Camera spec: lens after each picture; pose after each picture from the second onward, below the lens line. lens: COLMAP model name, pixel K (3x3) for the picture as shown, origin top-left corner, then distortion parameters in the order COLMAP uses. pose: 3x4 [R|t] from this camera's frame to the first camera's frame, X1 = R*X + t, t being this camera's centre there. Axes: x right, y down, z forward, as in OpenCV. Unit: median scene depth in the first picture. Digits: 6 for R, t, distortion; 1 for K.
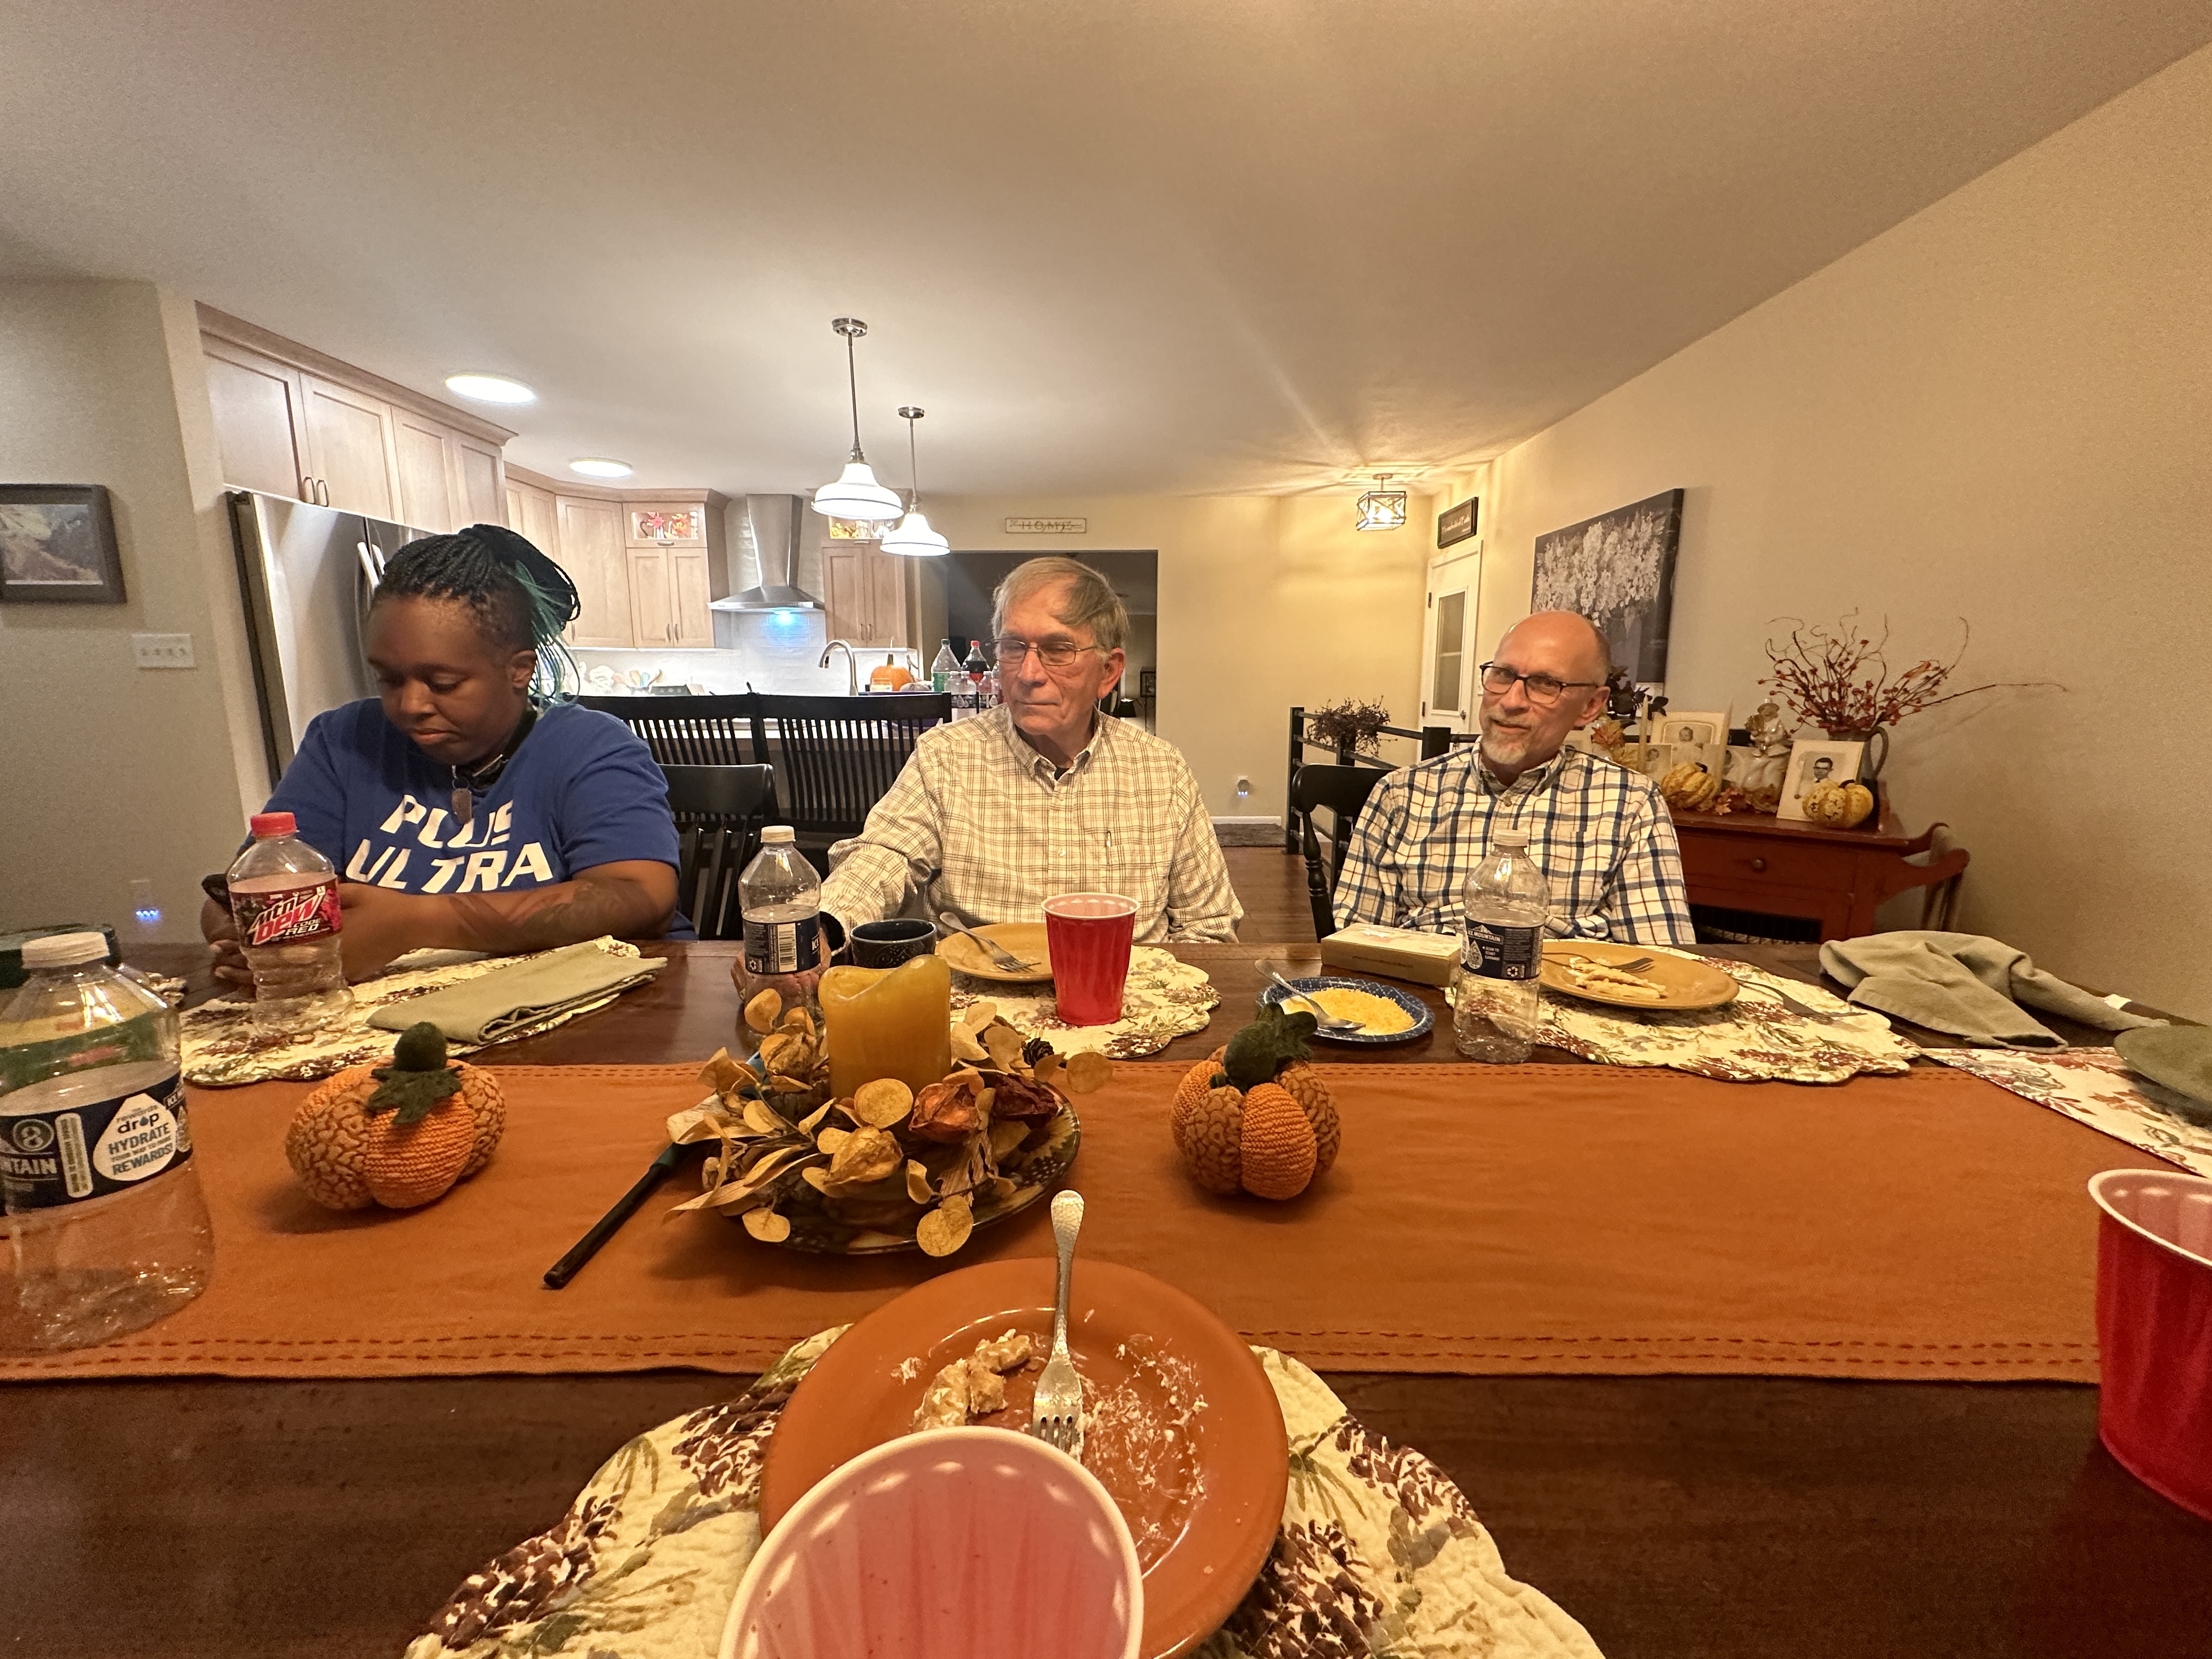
lens RADIAL K [[882.4, 0, 1103.0], [0, 882.4, 830.0], [0, 0, 1]] dist [0.000581, 0.000135]
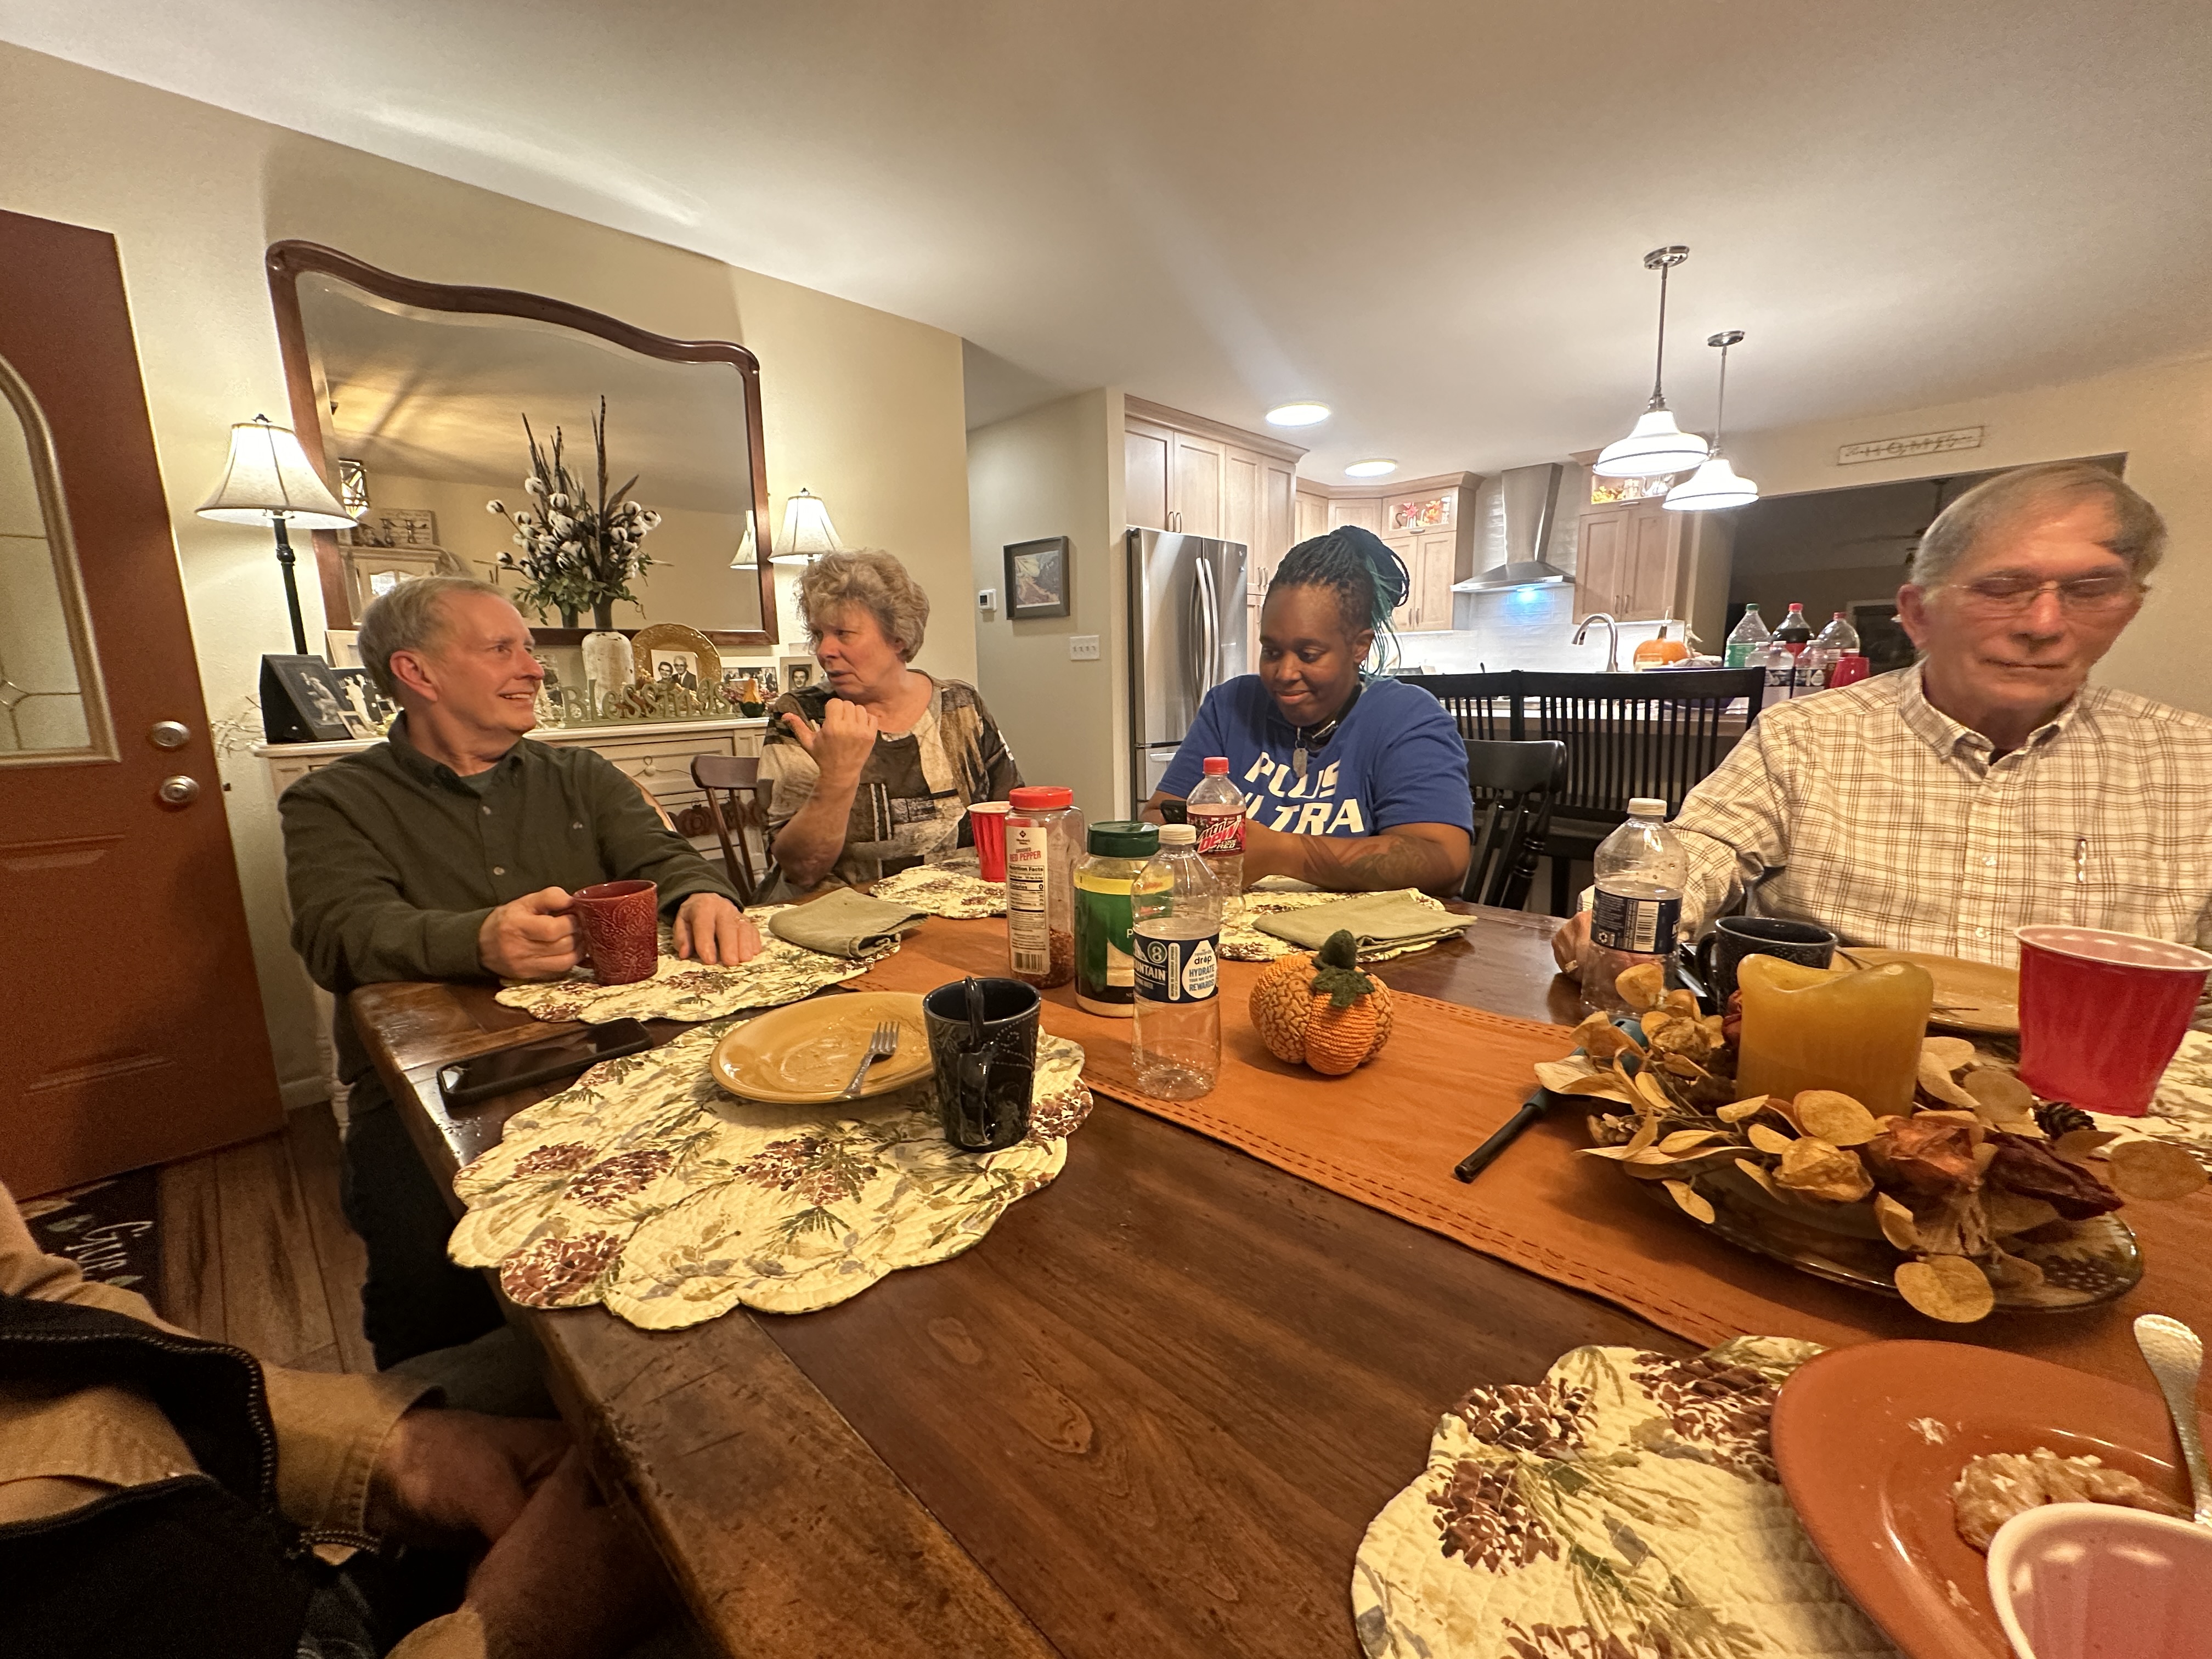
lens RADIAL K [[882.4, 0, 1103.0], [0, 882.4, 830.0], [0, 0, 1]] dist [0.000581, 0.000135]
pose [[0.726590, 0.108667, -0.678424, -0.109764], [-0.095970, 0.993785, 0.056397, 0.023975], [0.680336, 0.024130, 0.732503, -0.071564]]
